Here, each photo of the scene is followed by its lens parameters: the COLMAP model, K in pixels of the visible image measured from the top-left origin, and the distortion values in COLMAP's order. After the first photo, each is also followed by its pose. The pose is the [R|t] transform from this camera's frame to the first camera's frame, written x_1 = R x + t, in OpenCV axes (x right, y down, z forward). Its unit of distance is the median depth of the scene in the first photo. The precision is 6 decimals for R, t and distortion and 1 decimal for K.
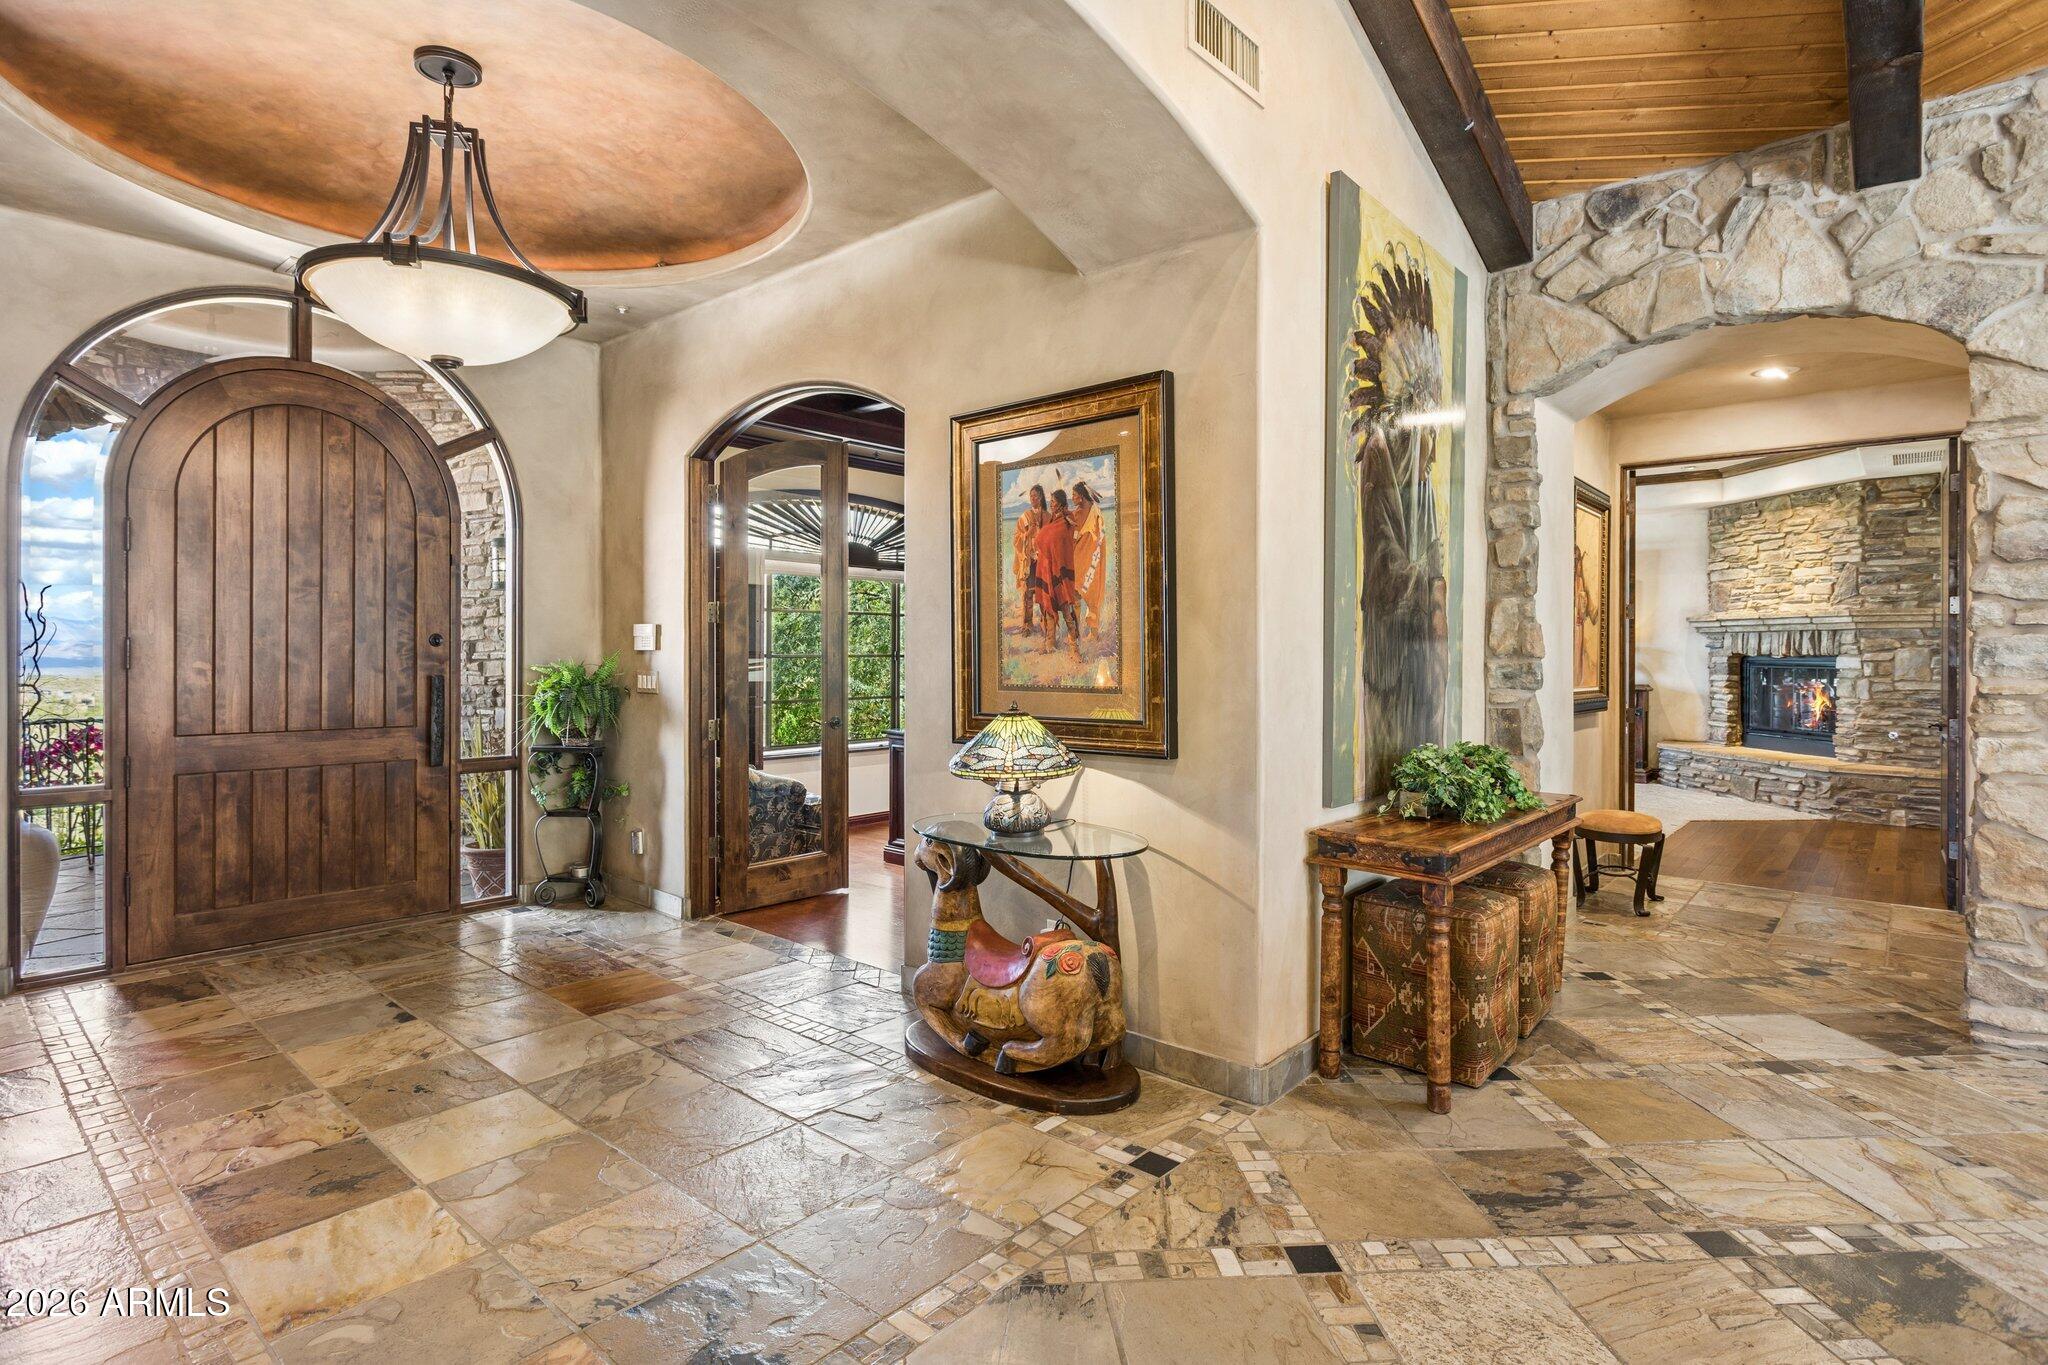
lens RADIAL K [[1045.6, 0, 1022.4], [0, 1045.6, 652.6], [0, 0, 1]] dist [0.000069, 0.000011]
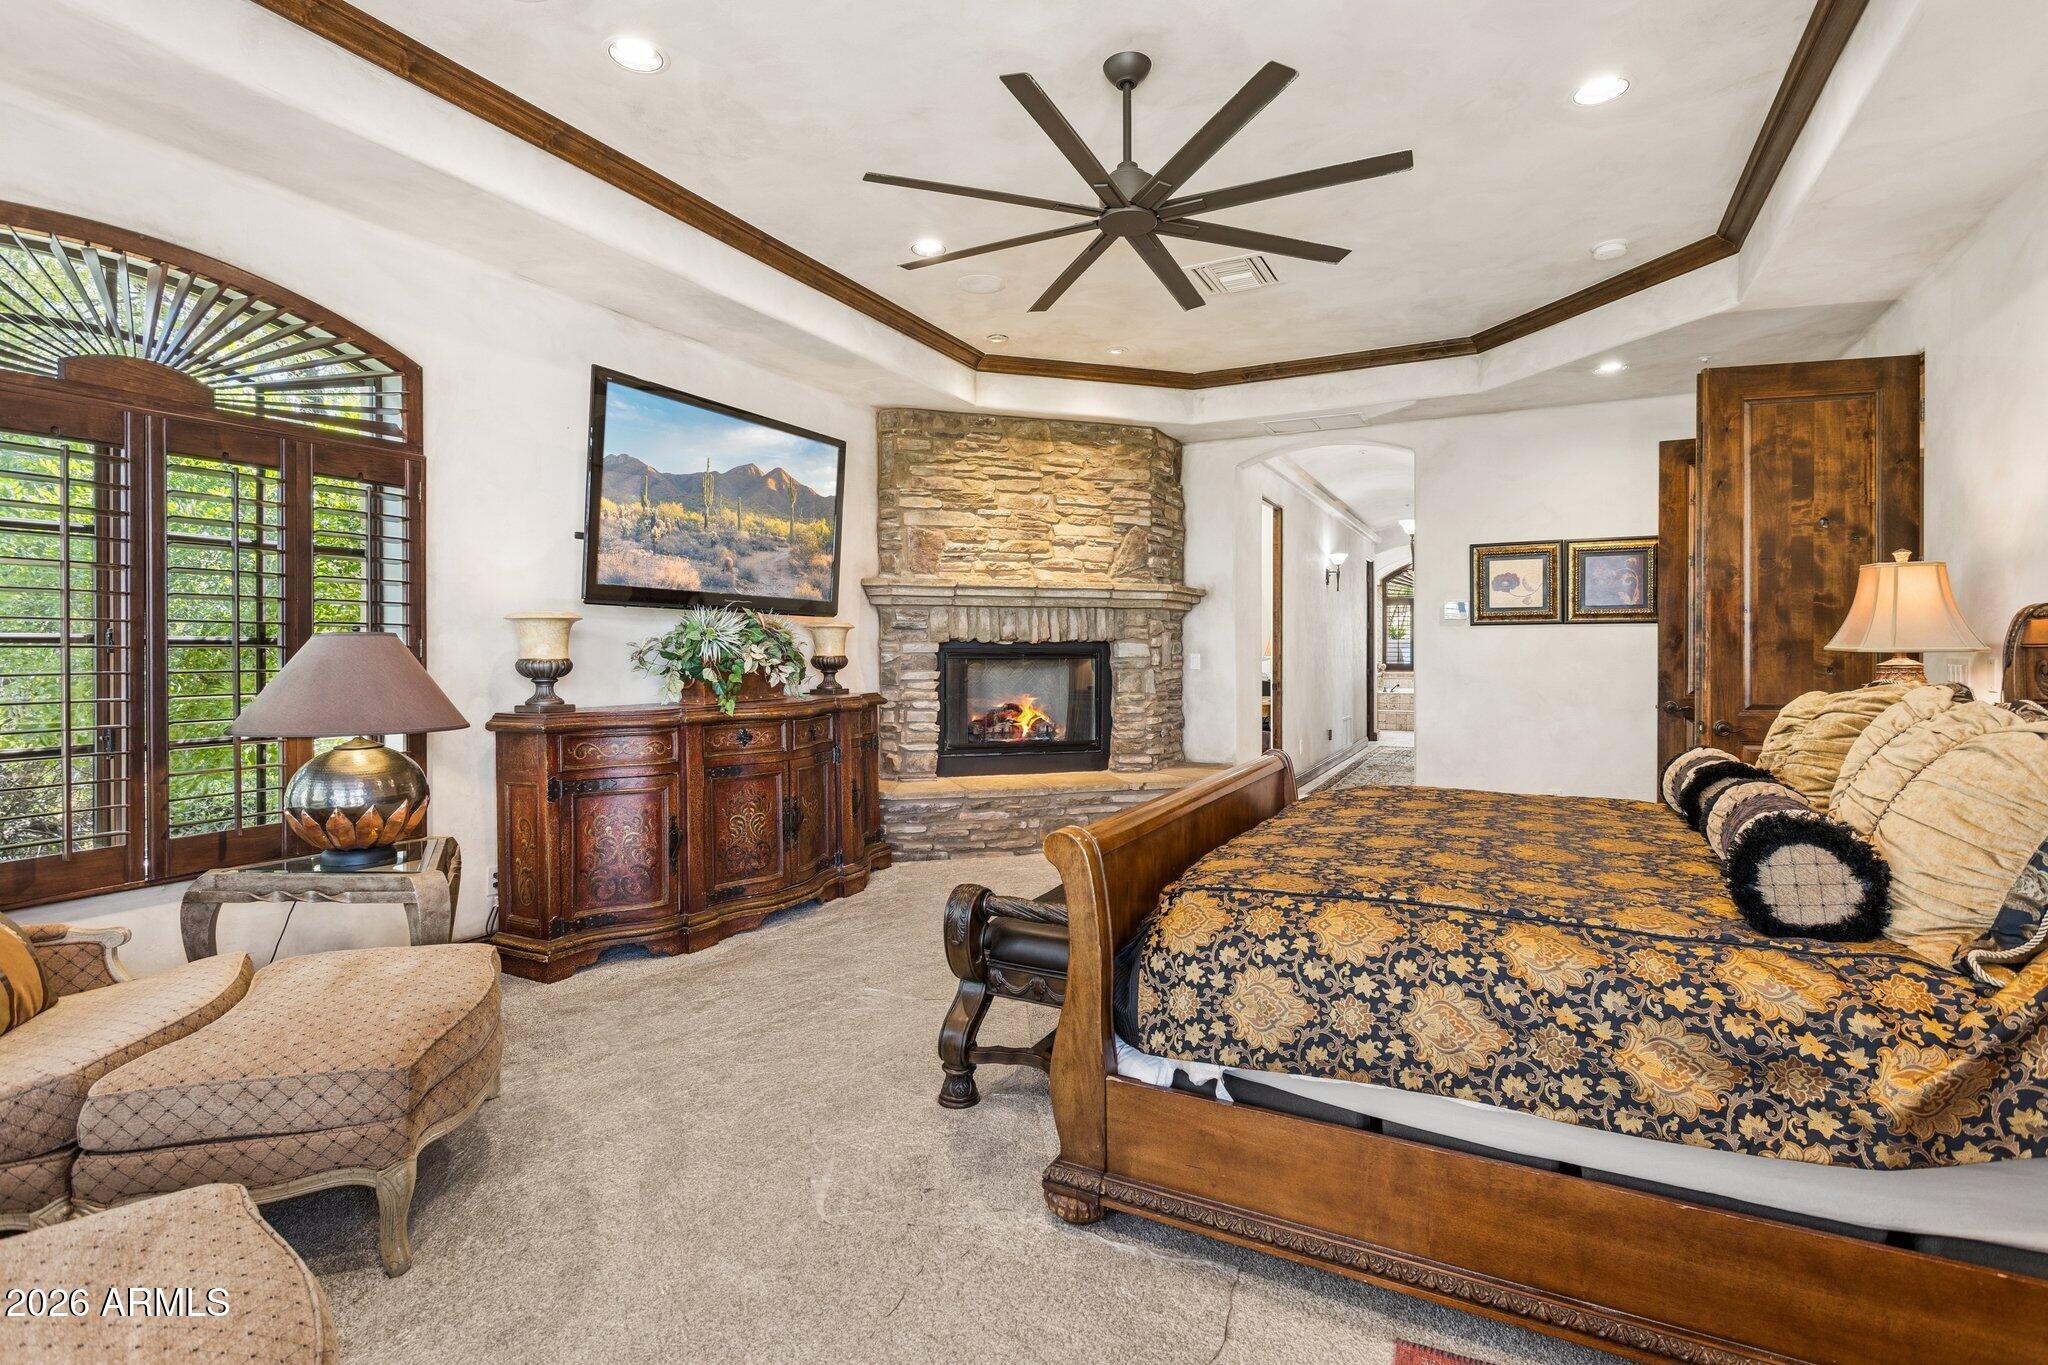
lens RADIAL K [[966.4, 0, 1022.3], [0, 966.4, 650.1], [0, 0, 1]] dist [0.000124, 0.000055]
pose [[-0.231172, -0.003338, 0.972907, 0.077320], [0.001614, 0.999991, 0.003814, 0.006555], [-0.972911, 0.002452, -0.231165, 1.161912]]
